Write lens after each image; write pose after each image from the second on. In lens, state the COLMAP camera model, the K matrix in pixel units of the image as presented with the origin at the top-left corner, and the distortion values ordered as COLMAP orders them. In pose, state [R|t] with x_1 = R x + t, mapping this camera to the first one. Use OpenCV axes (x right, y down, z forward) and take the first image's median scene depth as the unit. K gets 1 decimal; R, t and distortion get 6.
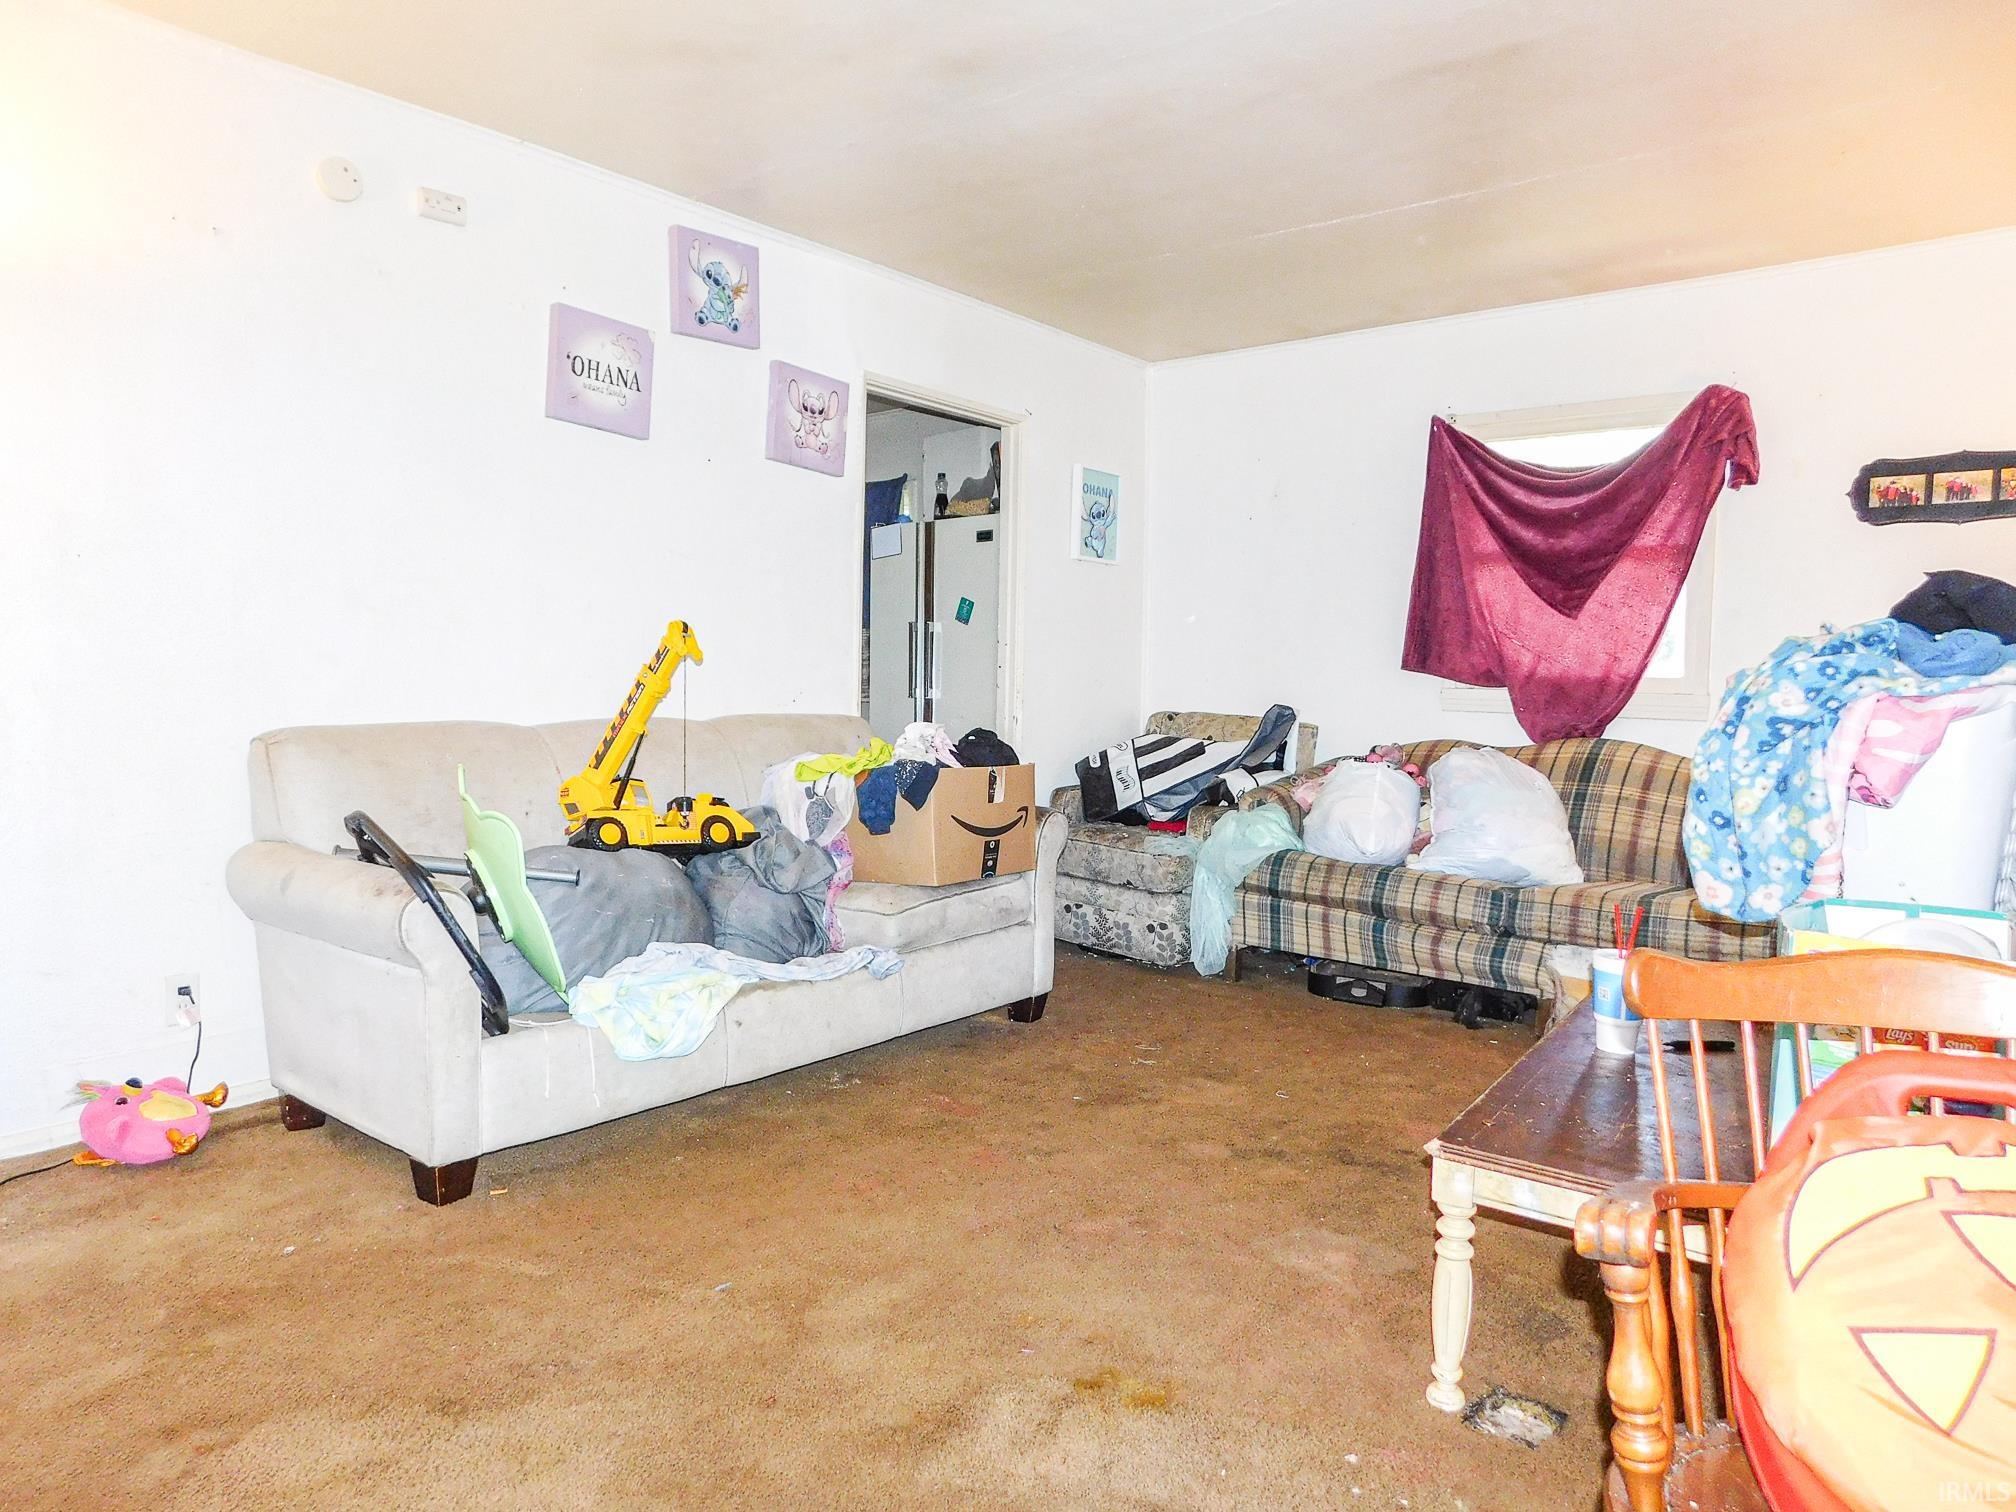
lens RADIAL K [[1378.5, 0, 1011.8], [0, 1378.5, 736.5], [0, 0, 1]] dist [-0.006340, 0.007704]
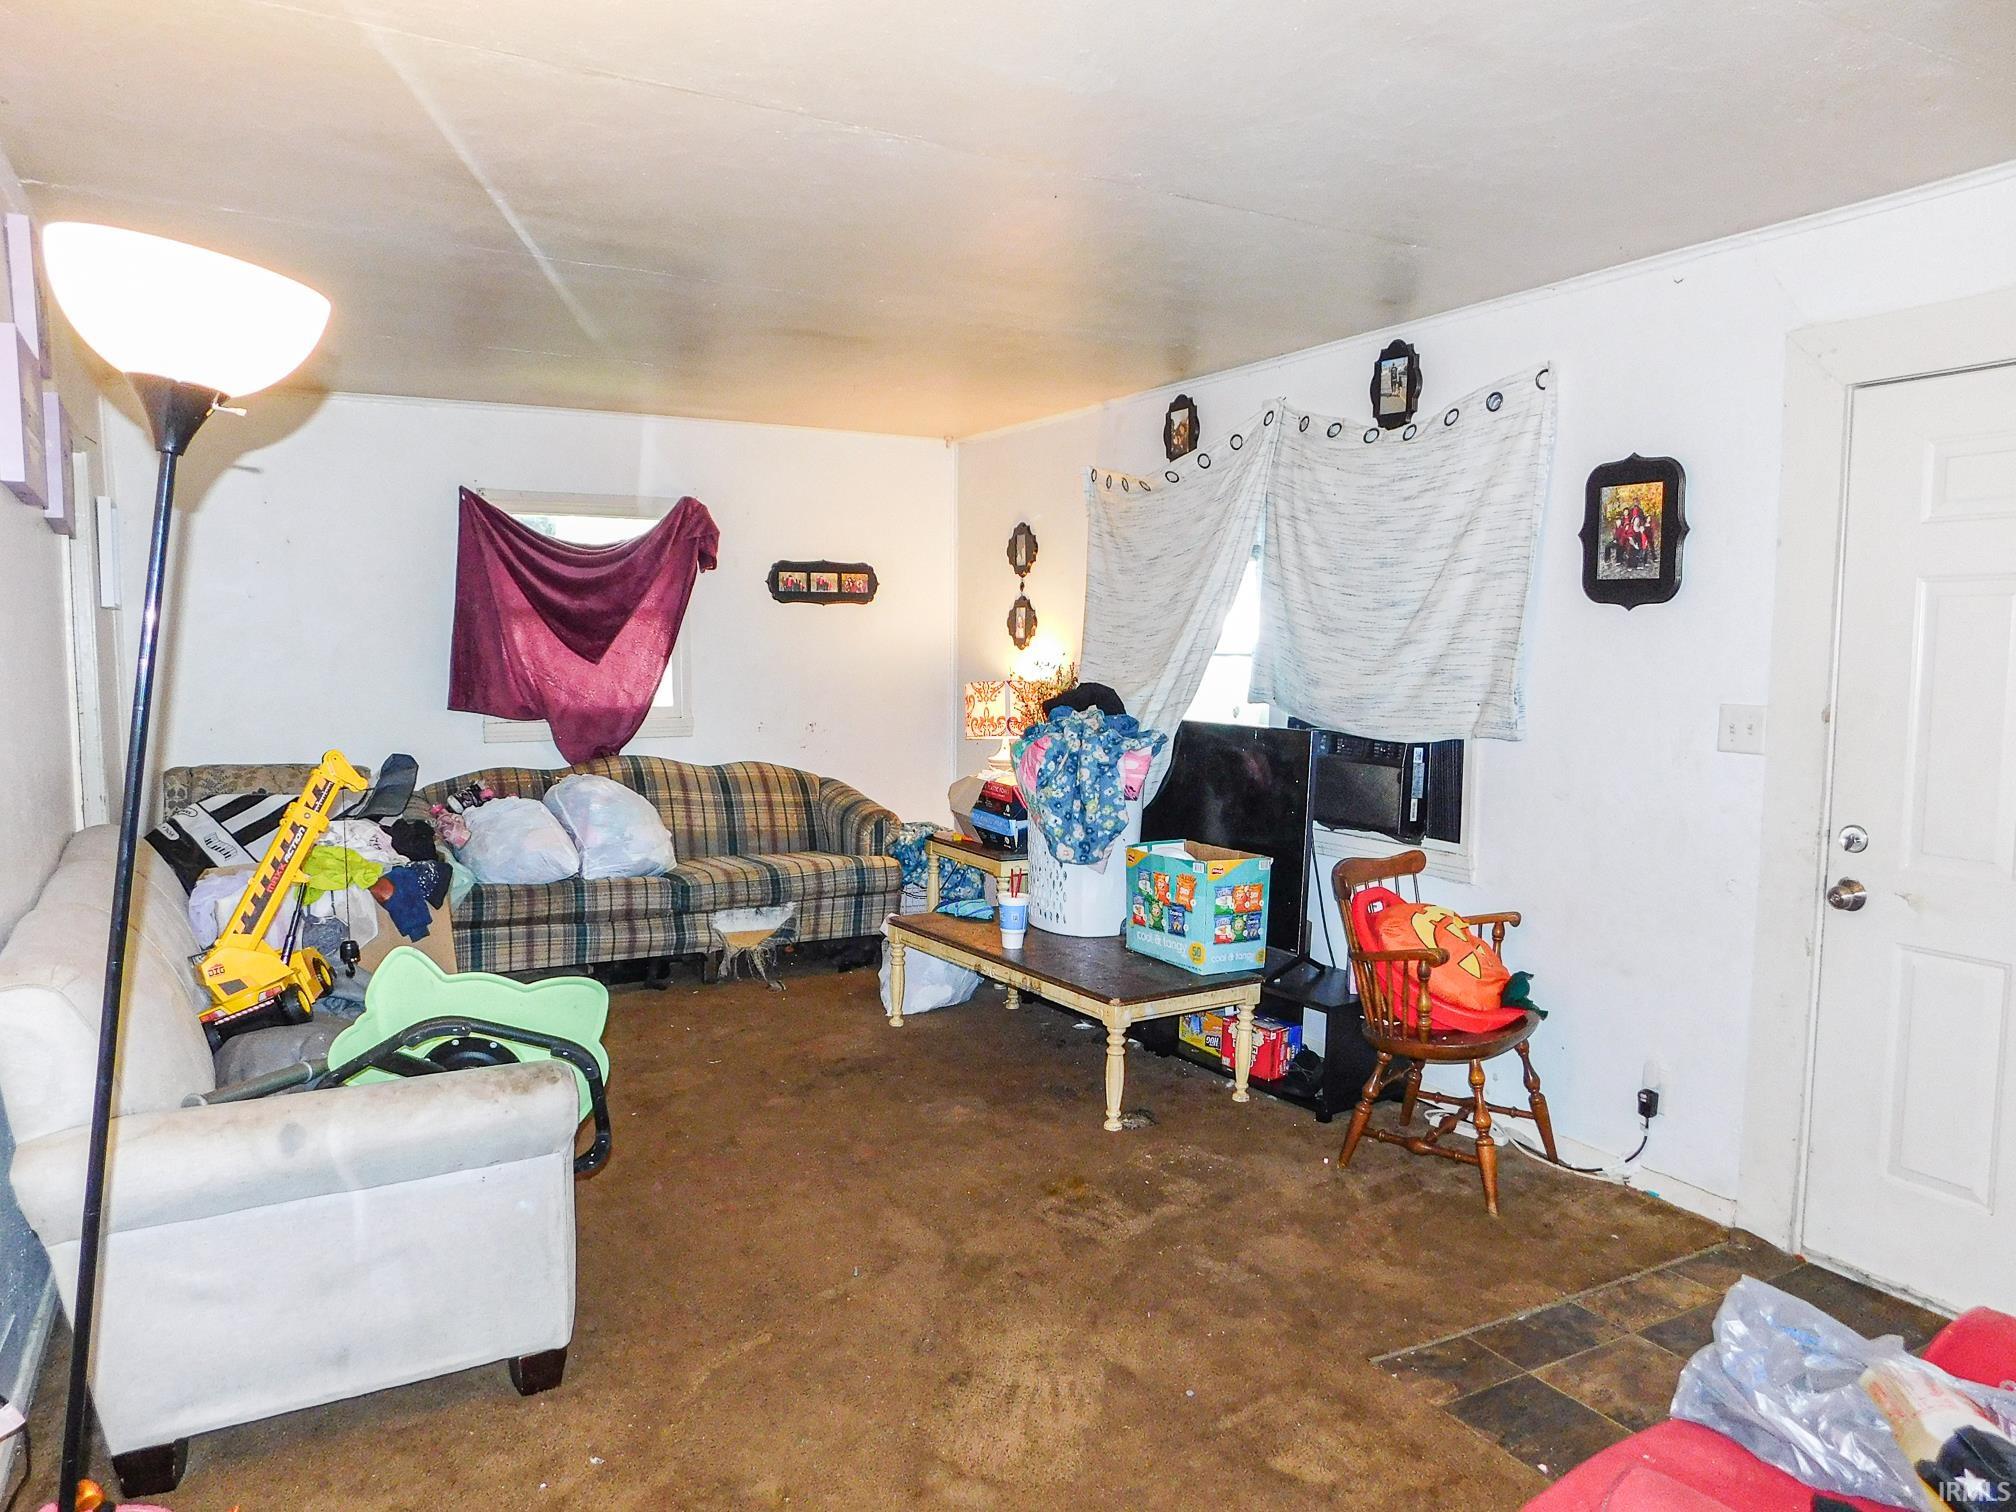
lens RADIAL K [[1378.5, 0, 1011.9], [0, 1378.5, 759.2], [0, 0, 1]] dist [-0.006340, 0.007704]
pose [[0.347646, -0.105551, 0.931666, -0.756227], [0.047296, 0.994353, 0.095004, -0.116440], [-0.936432, 0.011036, 0.350674, 0.223589]]
